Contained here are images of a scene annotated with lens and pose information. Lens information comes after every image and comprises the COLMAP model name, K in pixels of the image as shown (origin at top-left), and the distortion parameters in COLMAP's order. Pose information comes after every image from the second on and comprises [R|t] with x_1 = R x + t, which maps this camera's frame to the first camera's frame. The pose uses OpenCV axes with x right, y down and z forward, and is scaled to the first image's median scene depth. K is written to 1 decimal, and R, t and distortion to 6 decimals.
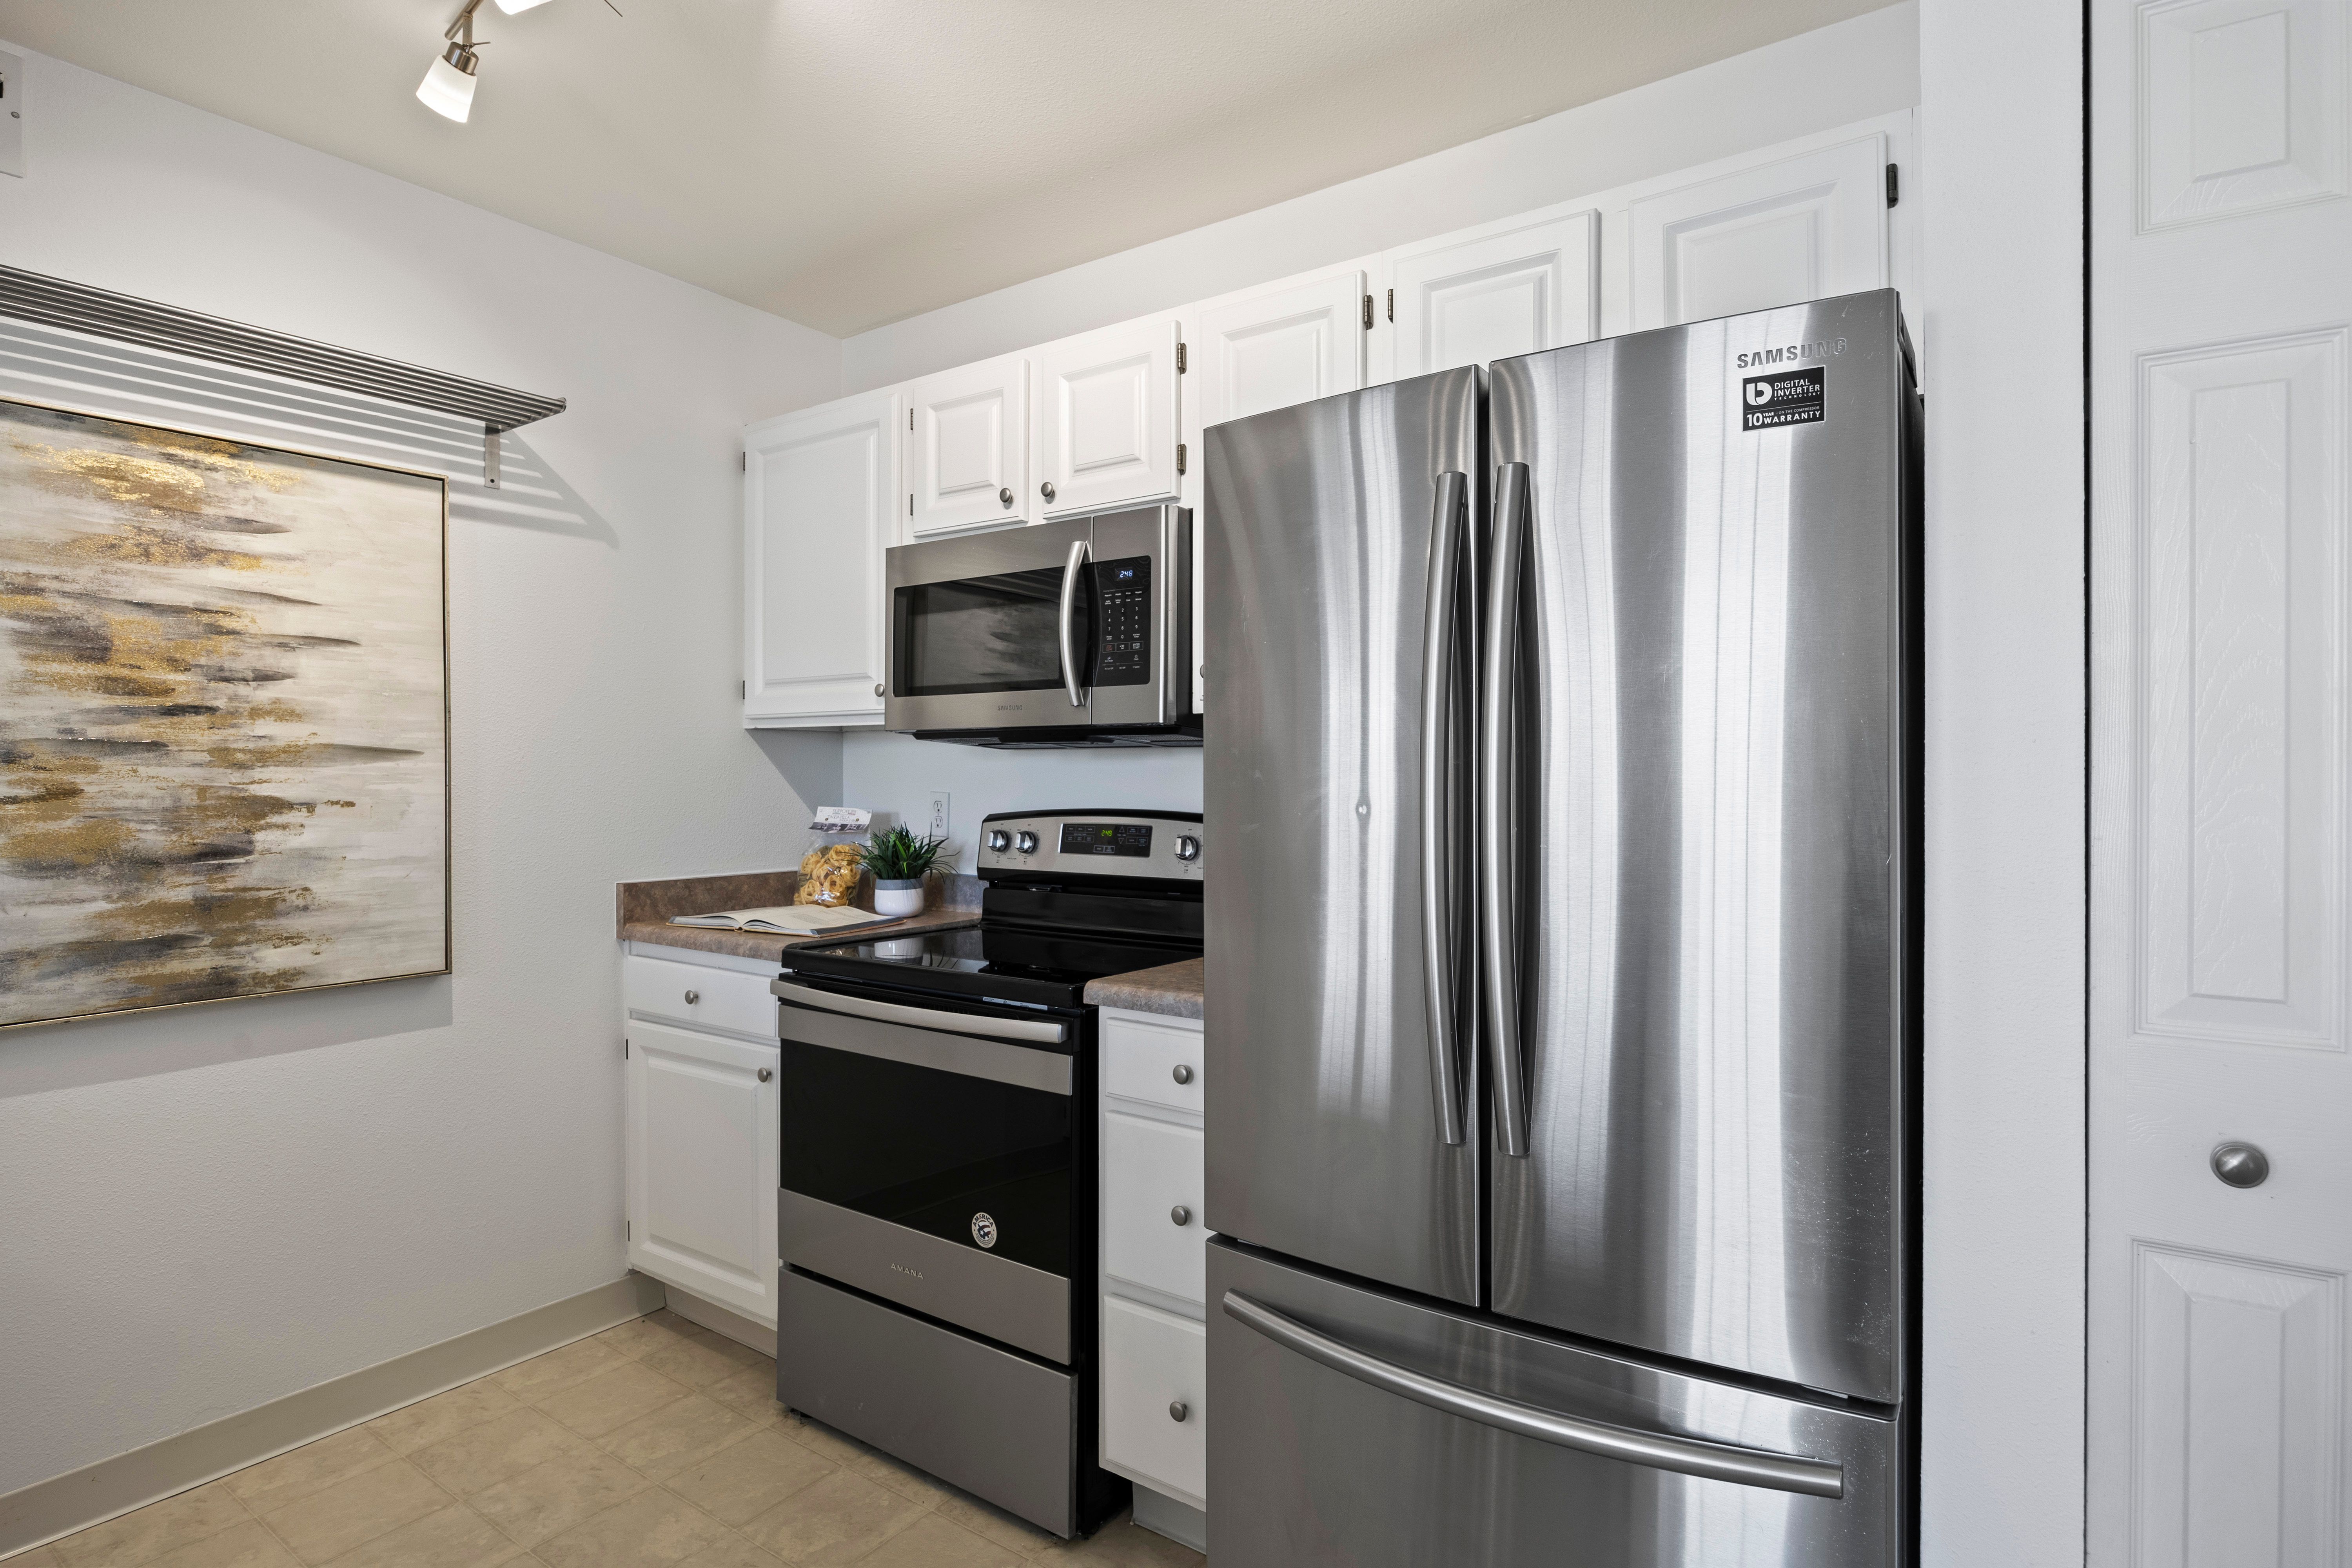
lens RADIAL K [[1217.9, 0, 1185.0], [0, 1217.9, 774.3], [0, 0, 1]] dist [-0.006303, -0.001992]
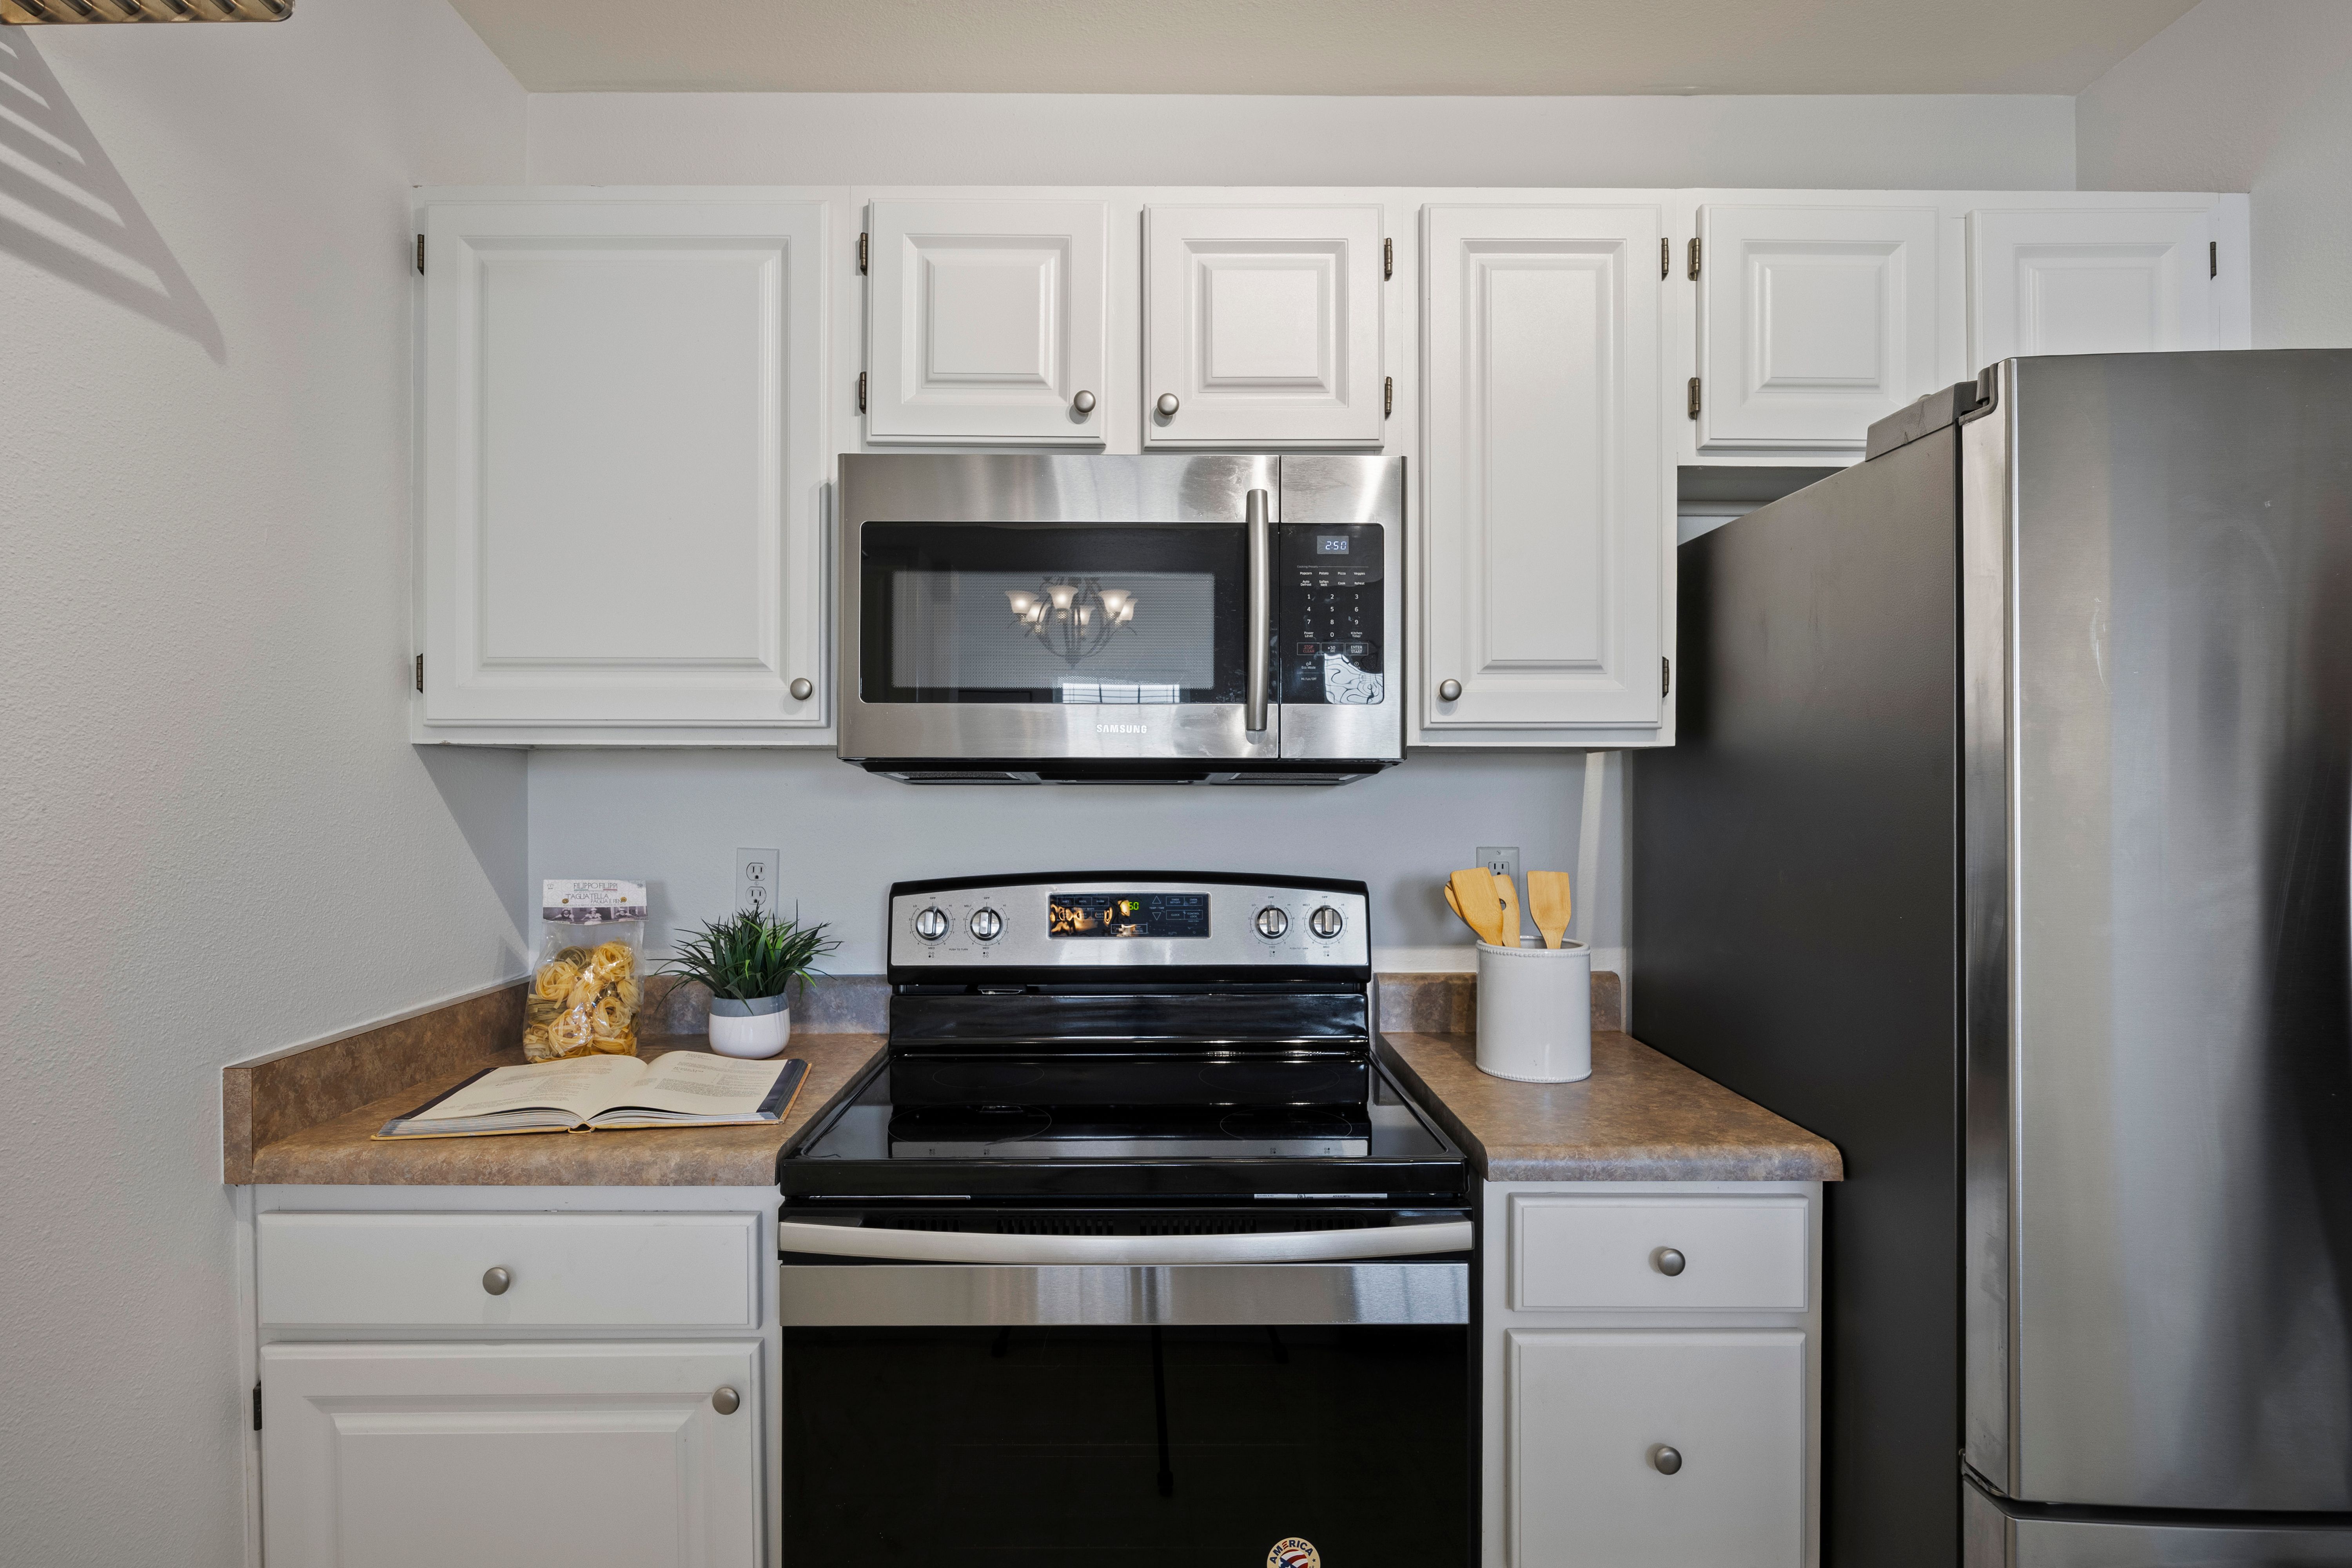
lens RADIAL K [[1200.0, 0, 1176.0], [0, 1200.0, 784.0], [0, 0, 1]] dist [-0.001708, 0.000039]
pose [[0.816024, 0.003975, 0.578004, -0.437275], [-0.002251, 0.999991, -0.003699, -0.019826], [-0.578013, 0.001718, 0.816026, 0.406684]]
